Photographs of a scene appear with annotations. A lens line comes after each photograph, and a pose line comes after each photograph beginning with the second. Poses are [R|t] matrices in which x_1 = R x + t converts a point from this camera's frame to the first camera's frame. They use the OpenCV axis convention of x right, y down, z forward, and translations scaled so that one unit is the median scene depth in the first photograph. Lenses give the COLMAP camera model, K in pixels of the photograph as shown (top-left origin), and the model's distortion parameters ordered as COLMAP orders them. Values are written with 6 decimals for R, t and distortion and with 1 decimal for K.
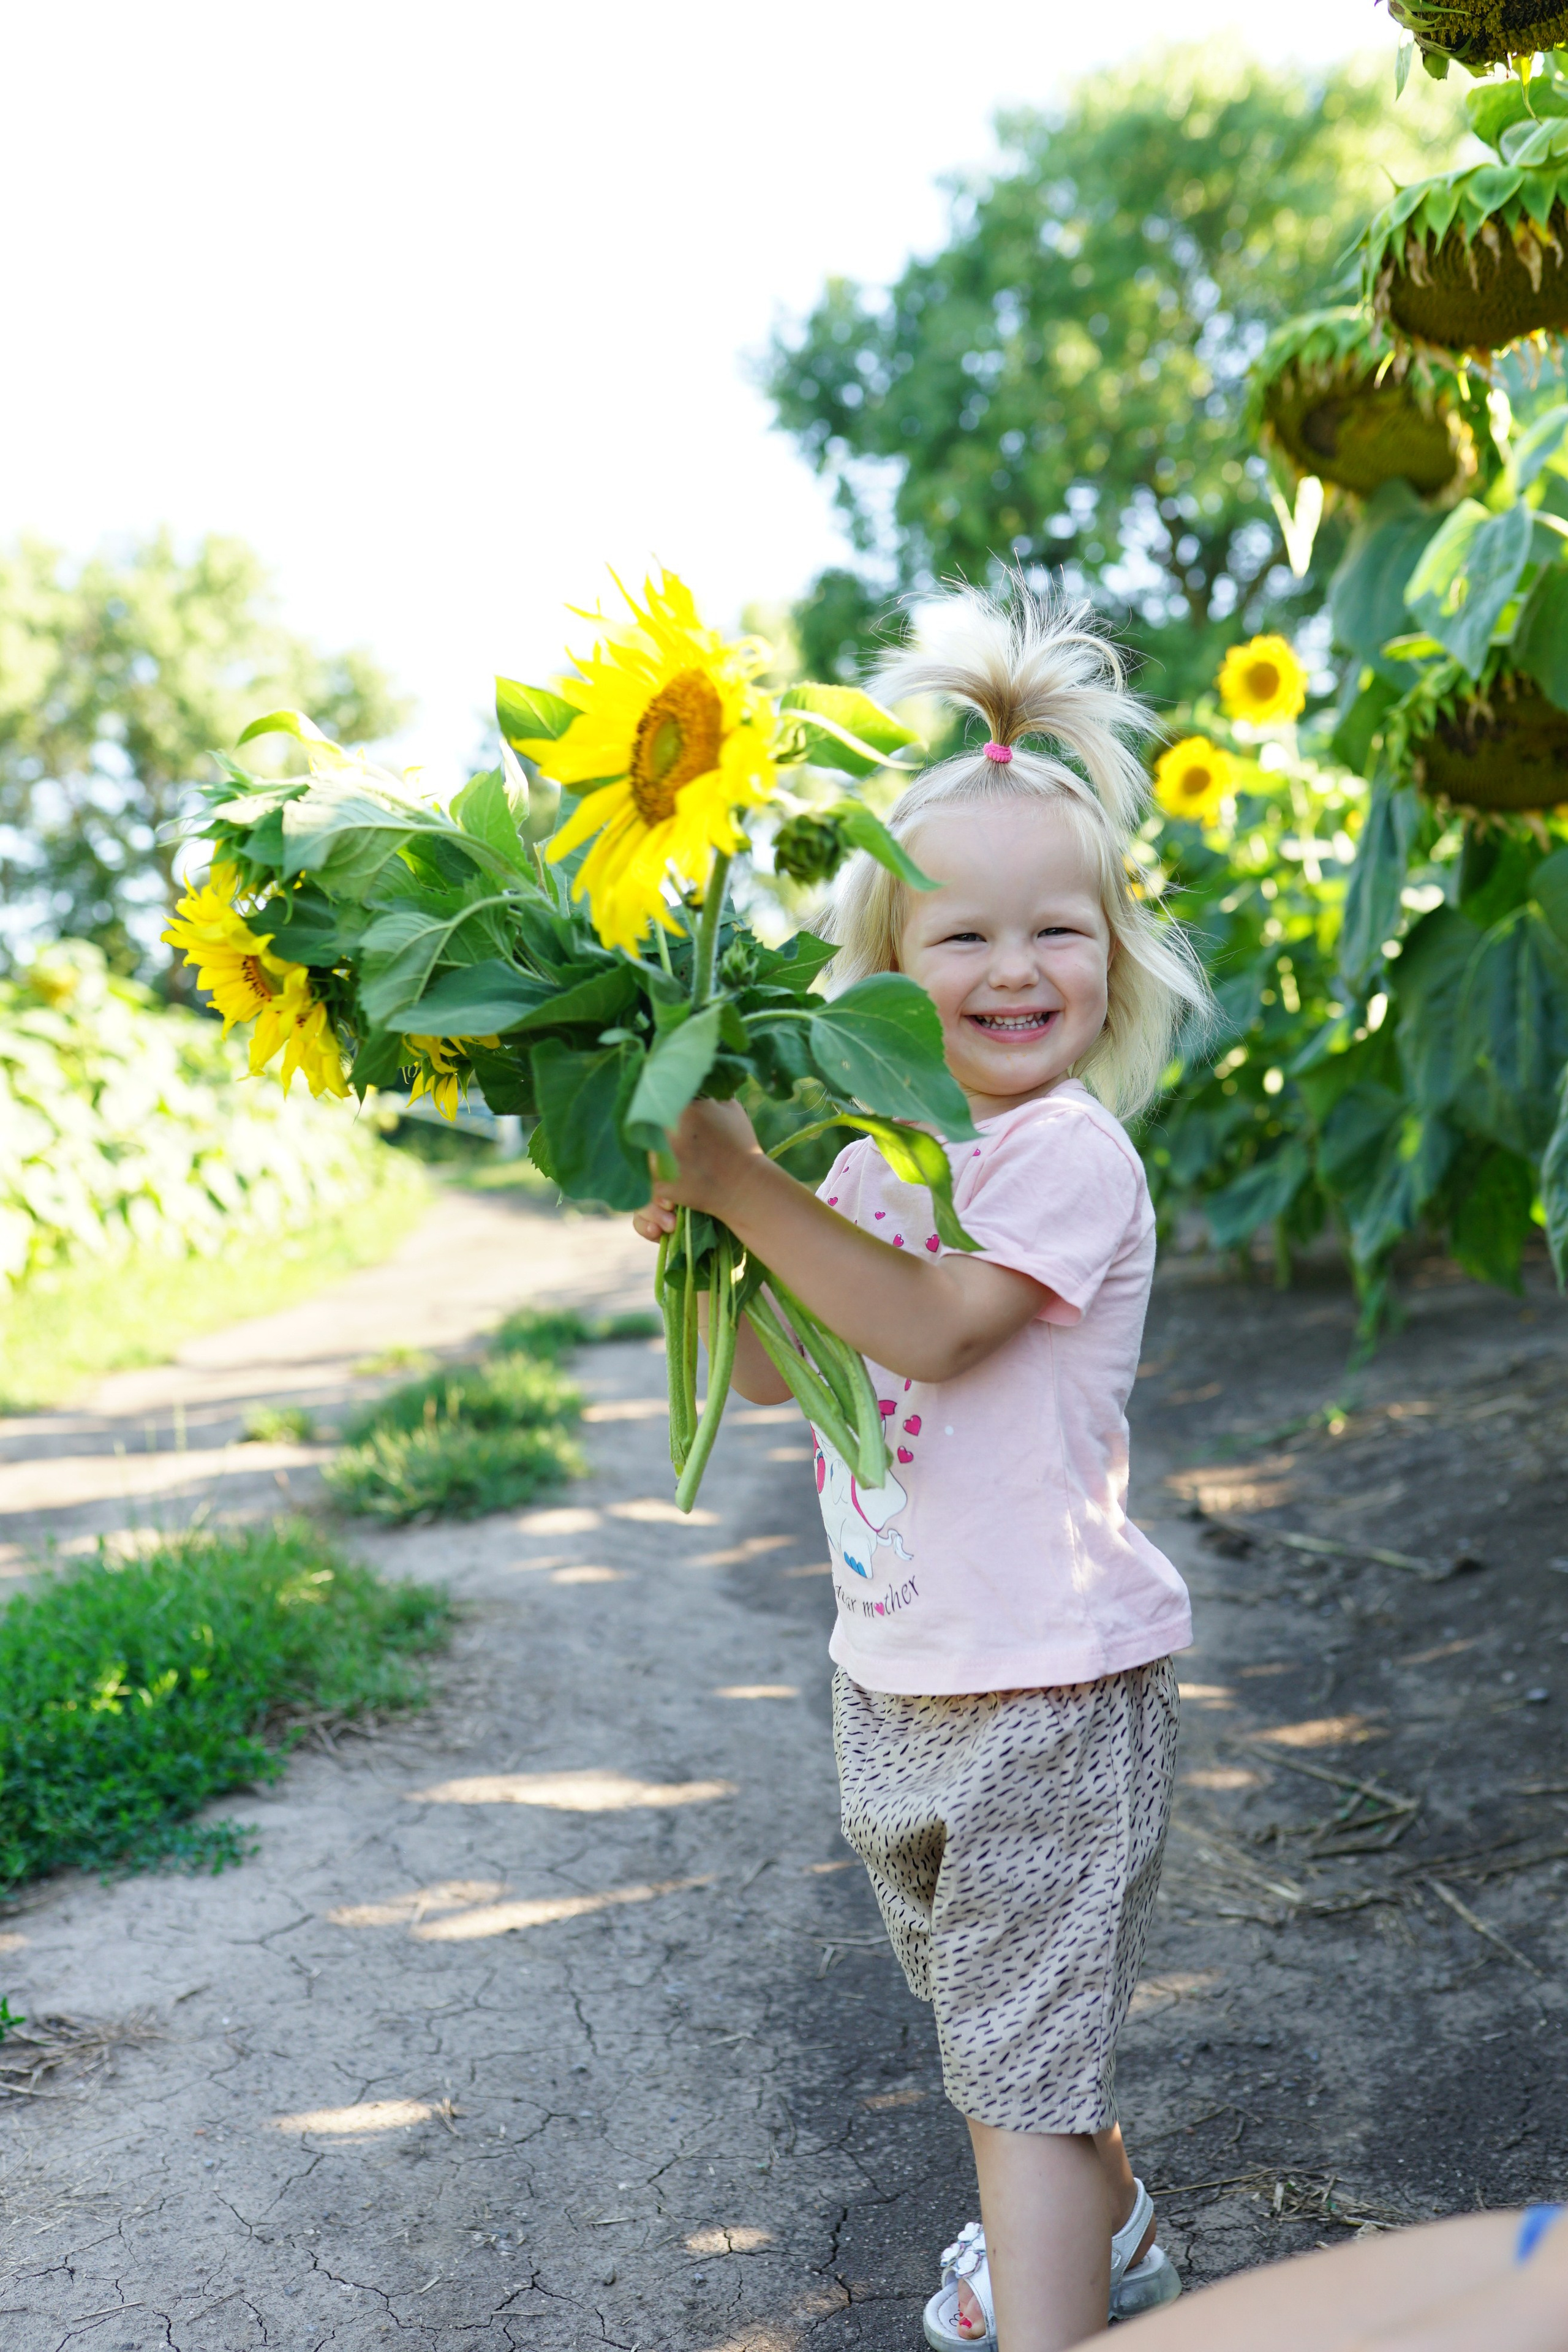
lens RADIAL K [[2232.9, 0, 830.6], [0, 2232.9, 1182.3], [0, 0, 1]] dist [-0.009178, 0.005299]
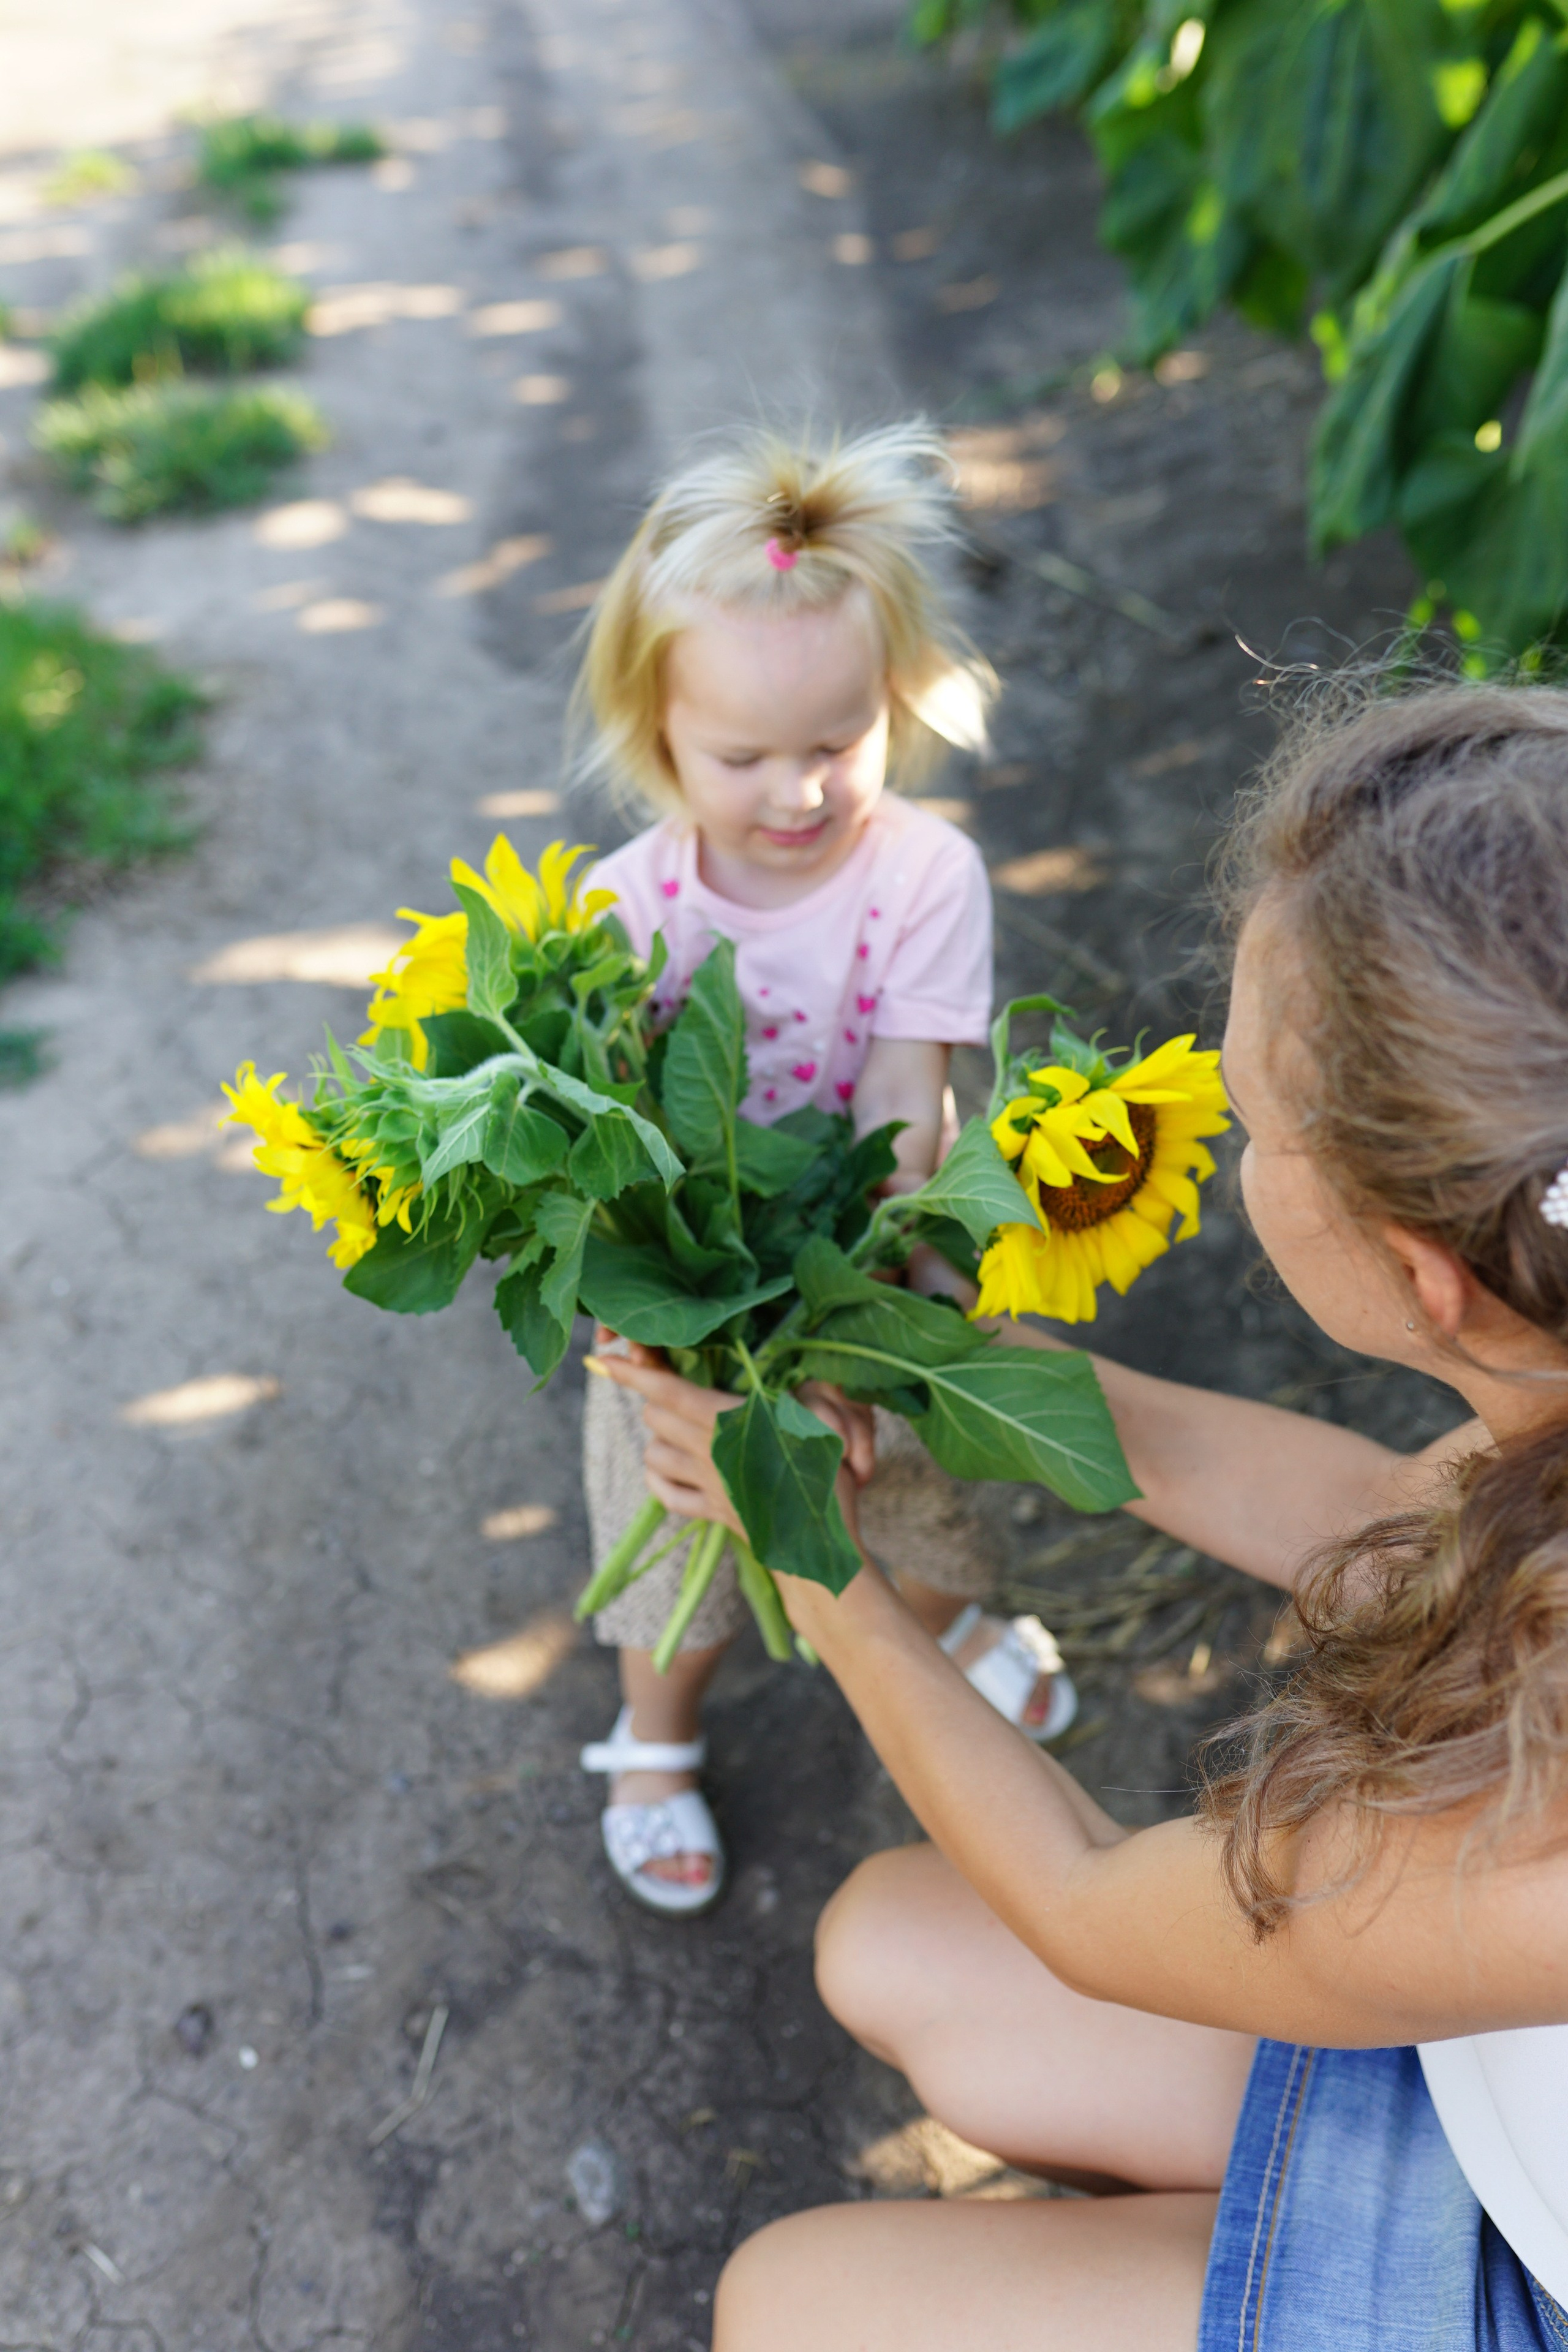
lens RADIAL K [[2232.9, 0, 830.6], [0, 2232.9, 1182.3], [0, 0, 1]] dist [-0.009178, 0.005299]
pose [[0.994801, -0.024812, 0.098773, 0.005398], [-0.033226, 0.837727, 0.545078, -0.206250], [-0.096270, -0.545526, 0.832546, 0.031064]]
